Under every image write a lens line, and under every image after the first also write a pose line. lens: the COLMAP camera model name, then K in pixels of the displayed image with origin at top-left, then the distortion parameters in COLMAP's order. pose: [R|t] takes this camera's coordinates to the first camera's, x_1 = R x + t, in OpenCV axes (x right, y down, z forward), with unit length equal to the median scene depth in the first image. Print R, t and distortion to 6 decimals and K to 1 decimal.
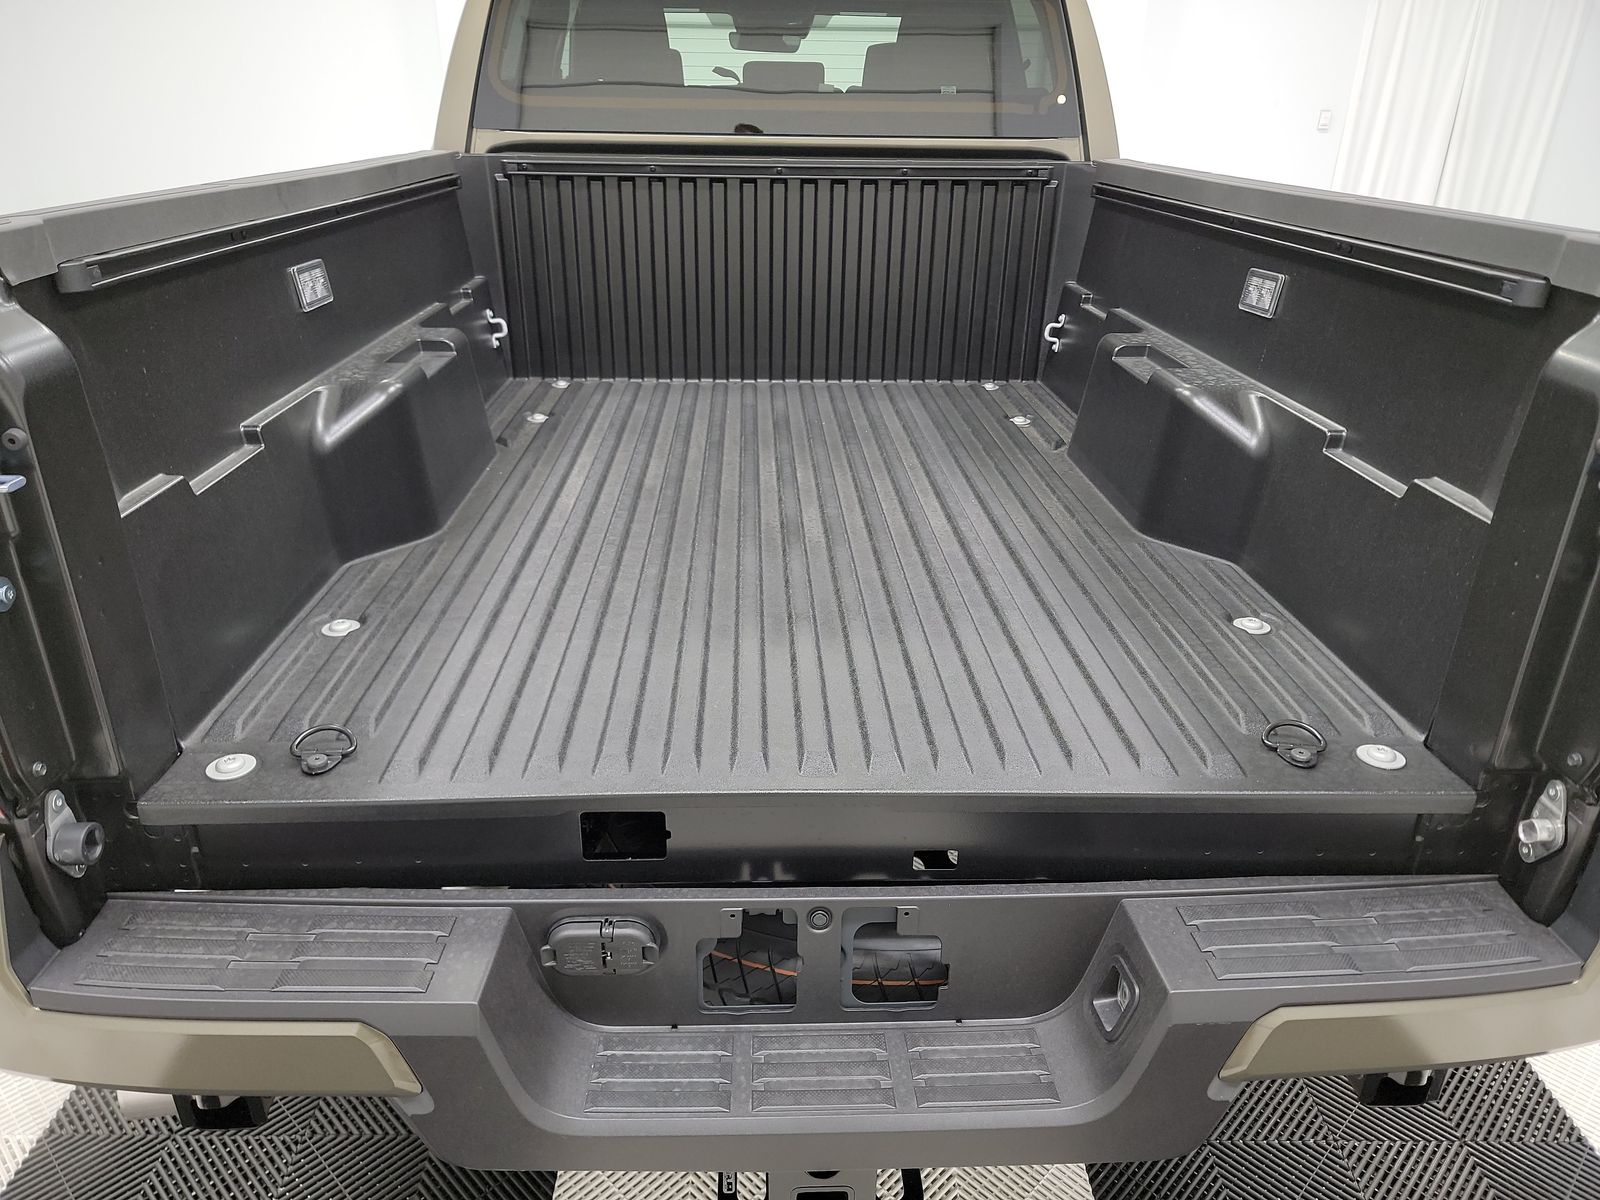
lens RADIAL K [[1131.7, 0, 804.1], [0, 1131.7, 601.4], [0, 0, 1]] dist [0.034606, -0.014764]
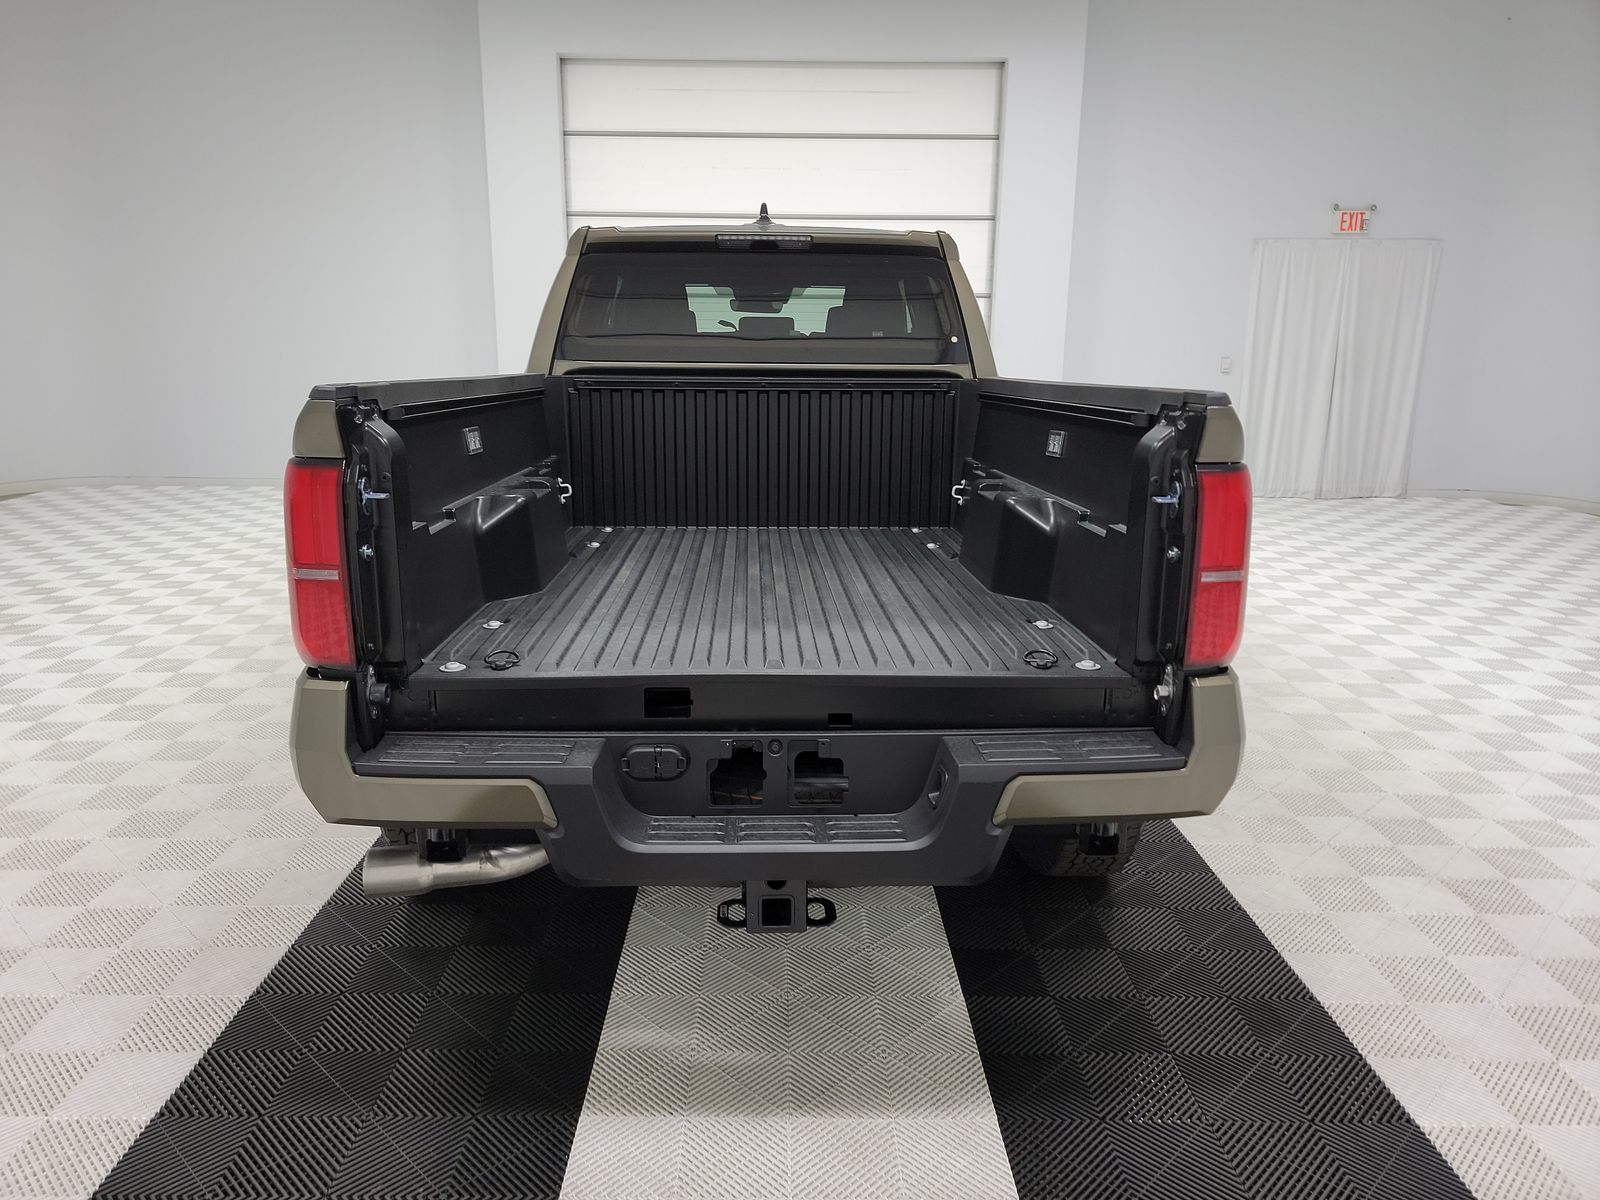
lens RADIAL K [[1131.7, 0, 811.7], [0, 1131.7, 583.4], [0, 0, 1]] dist [0.034606, -0.014764]
pose [[0.999951, -0.005666, 0.008153, 0.039881], [0.007303, 0.976064, -0.217362, 0.283857], [-0.006727, 0.217411, 0.976057, -0.555186]]
